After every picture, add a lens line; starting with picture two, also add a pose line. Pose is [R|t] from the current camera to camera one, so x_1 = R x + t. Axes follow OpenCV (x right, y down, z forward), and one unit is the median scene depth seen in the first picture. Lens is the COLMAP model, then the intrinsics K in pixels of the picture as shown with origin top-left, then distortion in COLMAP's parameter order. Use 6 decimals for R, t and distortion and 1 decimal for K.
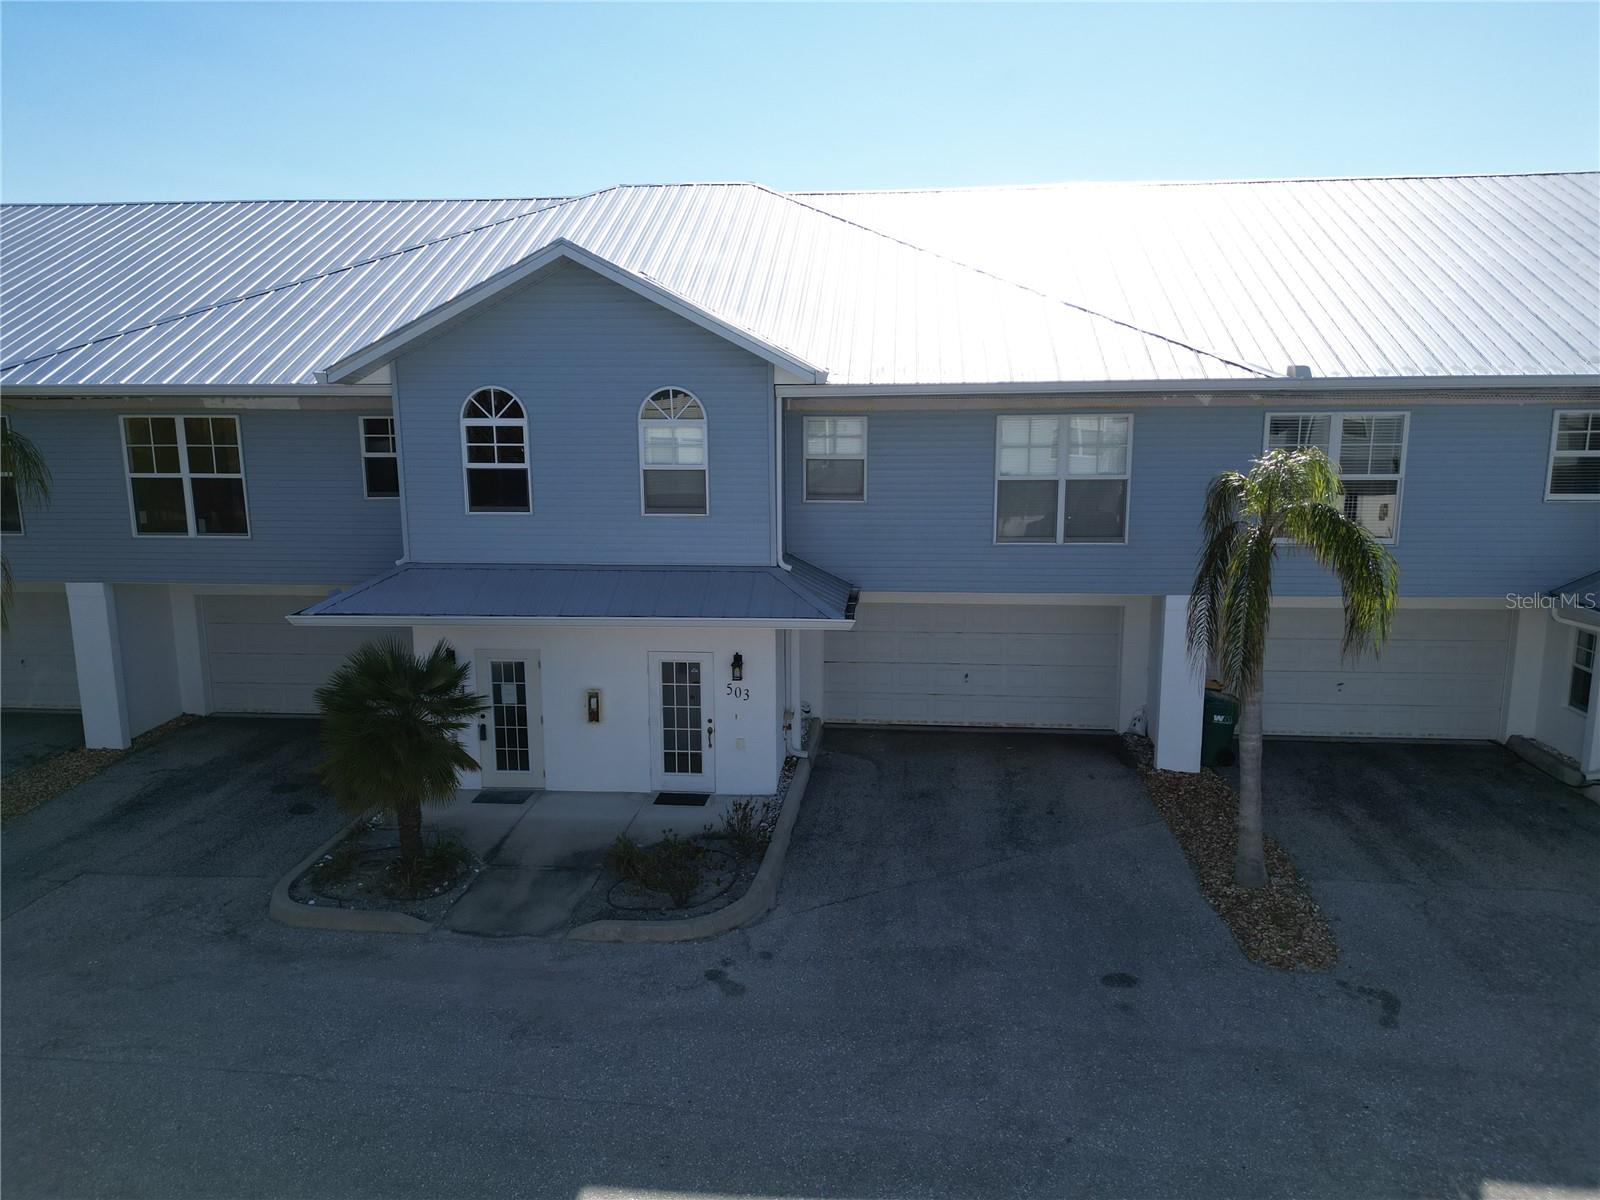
lens RADIAL K [[1117.5, 0, 800.0], [0, 1117.5, 600.0], [0, 0, 1]] dist [0.066490, -0.059325]
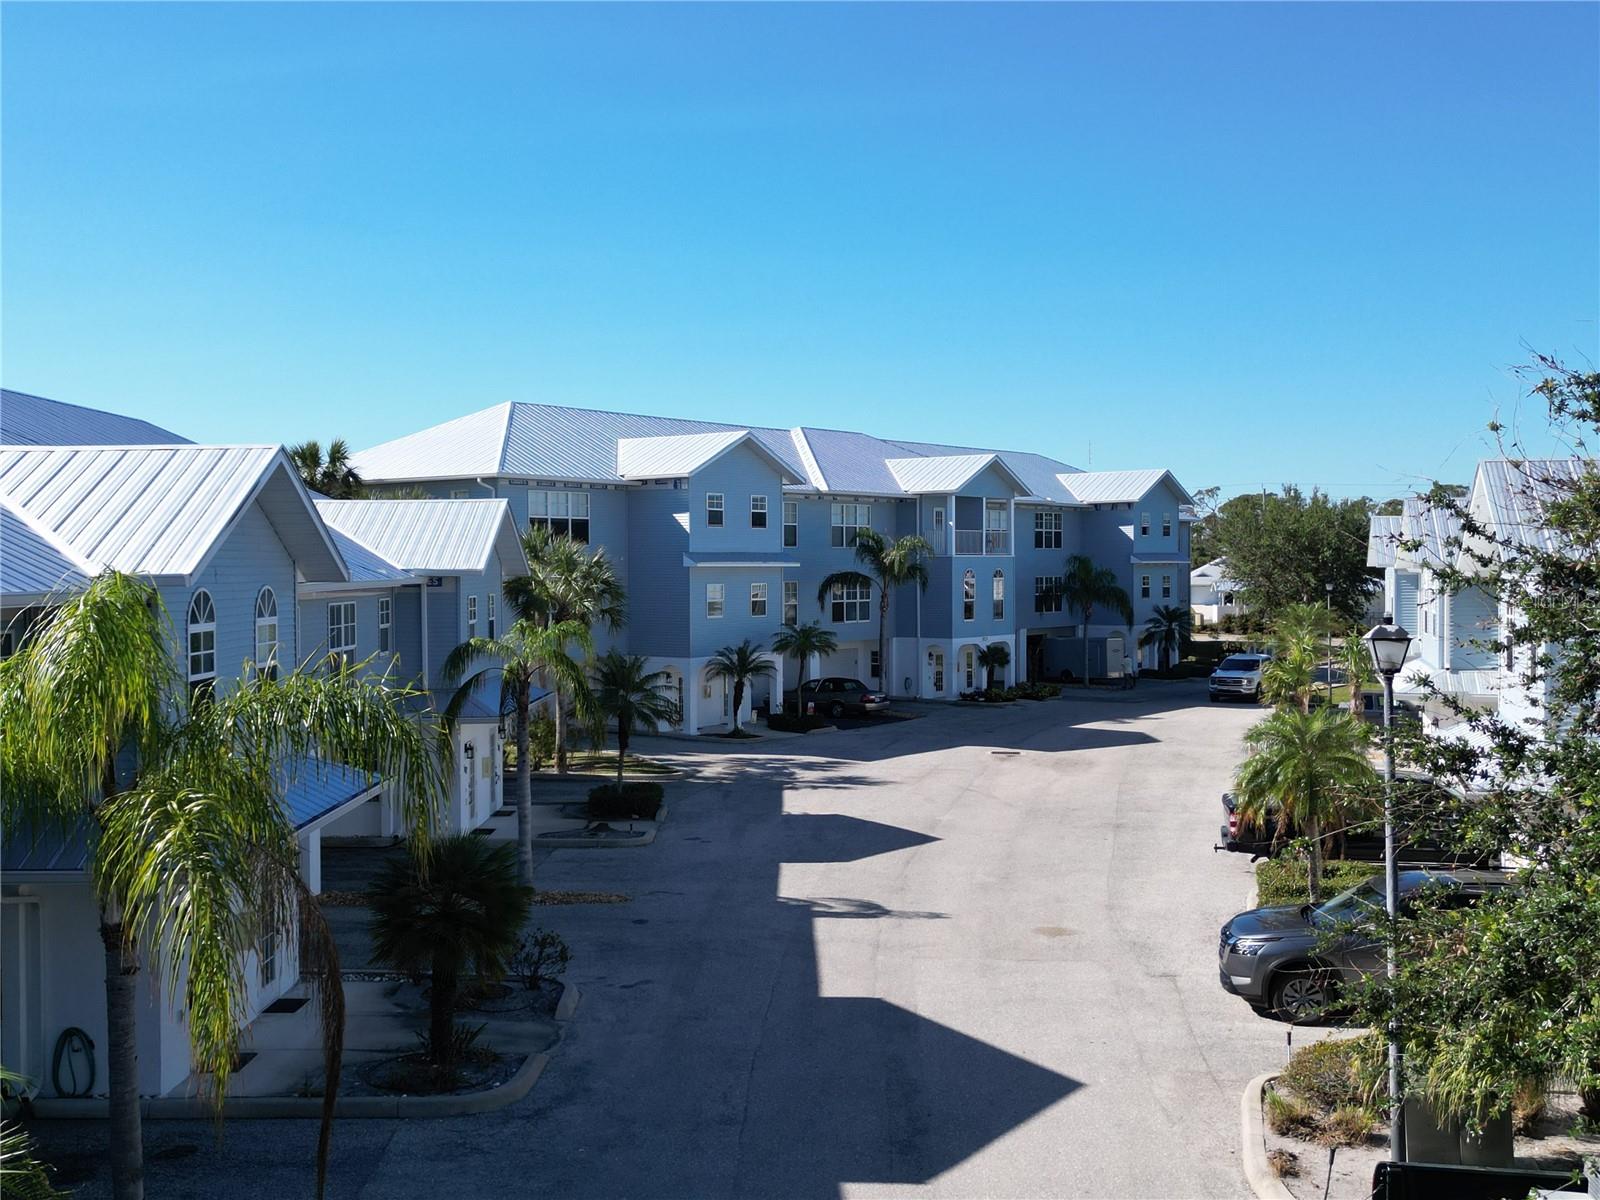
lens RADIAL K [[1606.3, 0, 800.0], [0, 1606.3, 600.0], [0, 0, 1]] dist [0.165288, -0.438080]
pose [[-0.101791, -0.015633, 0.994683, -1.621169], [0.181872, 0.982732, 0.034057, -0.137801], [-0.978039, 0.184371, -0.097190, 0.673095]]
